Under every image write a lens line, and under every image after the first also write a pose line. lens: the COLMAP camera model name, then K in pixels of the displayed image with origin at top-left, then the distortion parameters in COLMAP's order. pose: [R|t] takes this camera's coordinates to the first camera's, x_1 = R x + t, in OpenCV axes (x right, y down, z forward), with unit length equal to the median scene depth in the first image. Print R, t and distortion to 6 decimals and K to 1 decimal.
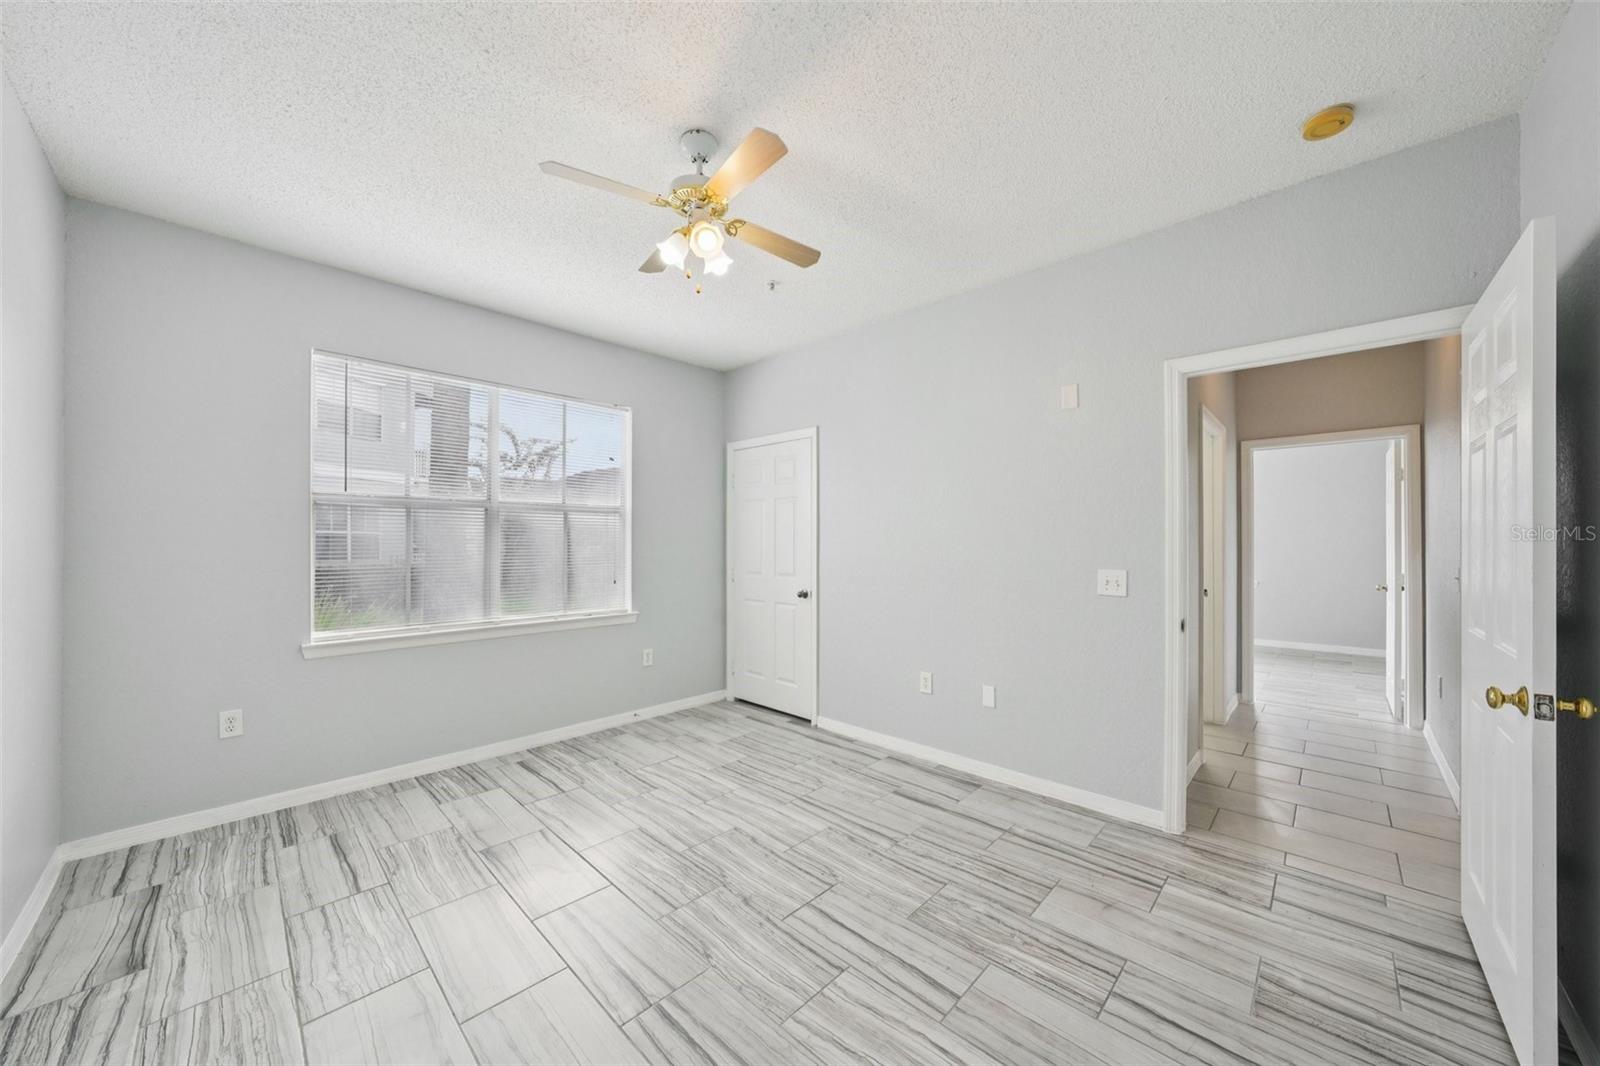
lens RADIAL K [[575.8, 0, 800.0], [0, 575.8, 540.8], [0, 0, 1]] dist [-0.013304, 0.000456]
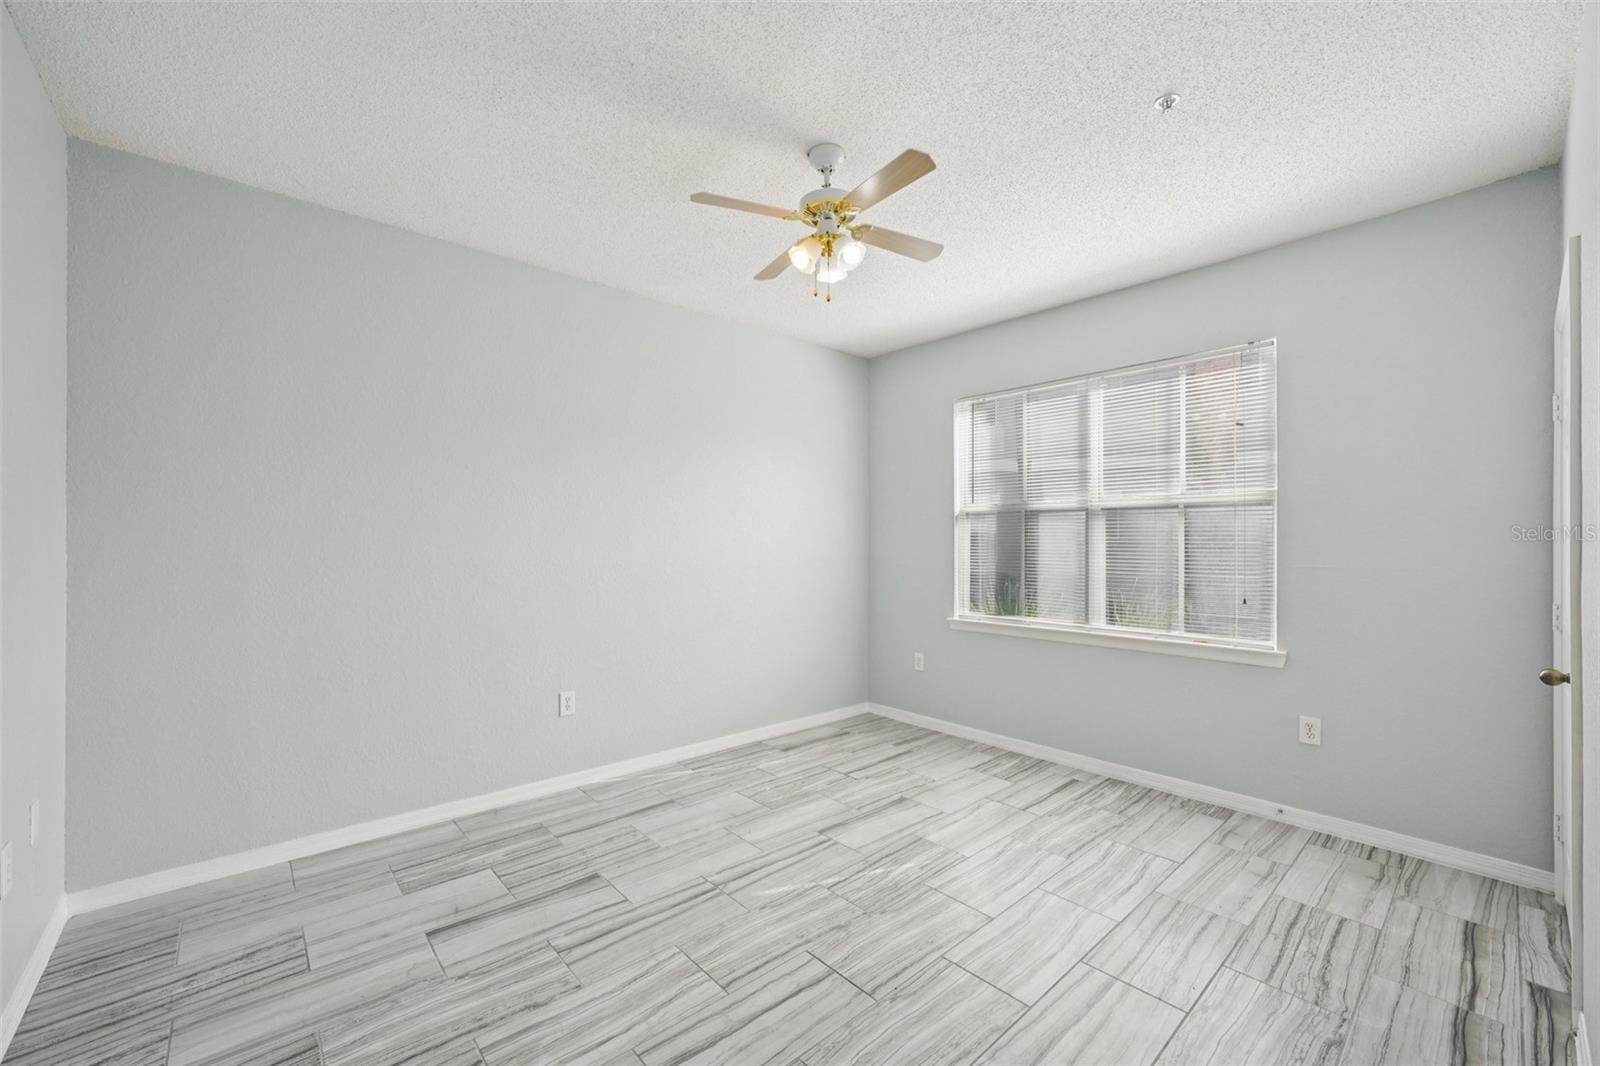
lens RADIAL K [[635.6, 0, 776.5], [0, 635.6, 534.4], [0, 0, 1]] dist [-0.002809, -0.000245]
pose [[-0.101591, -0.013130, -0.994740, 0.698532], [0.003246, 0.999903, -0.013530, -0.001390], [0.994821, -0.004603, -0.101538, 0.731730]]
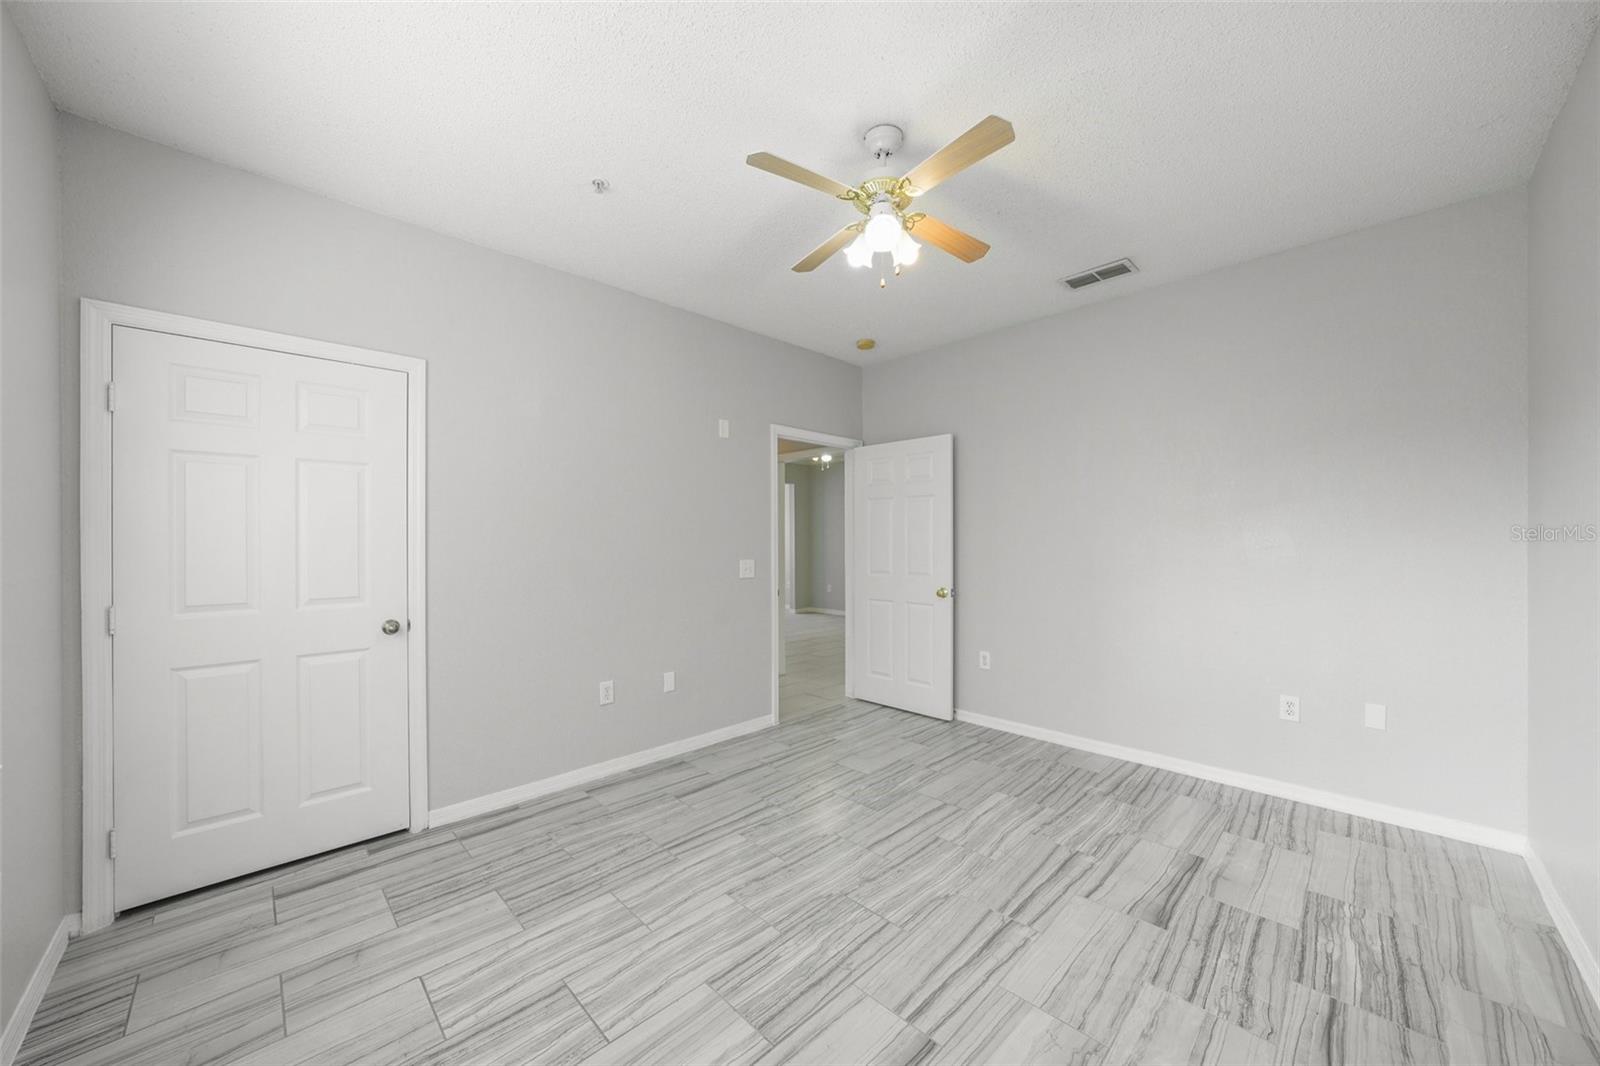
lens RADIAL K [[575.8, 0, 800.0], [0, 575.8, 540.8], [0, 0, 1]] dist [-0.013304, 0.000456]
pose [[0.016861, 0.002493, 0.999855, -0.836621], [0.000121, 0.999997, -0.002495, 0.005945], [-0.999858, 0.000163, 0.016860, 0.806099]]
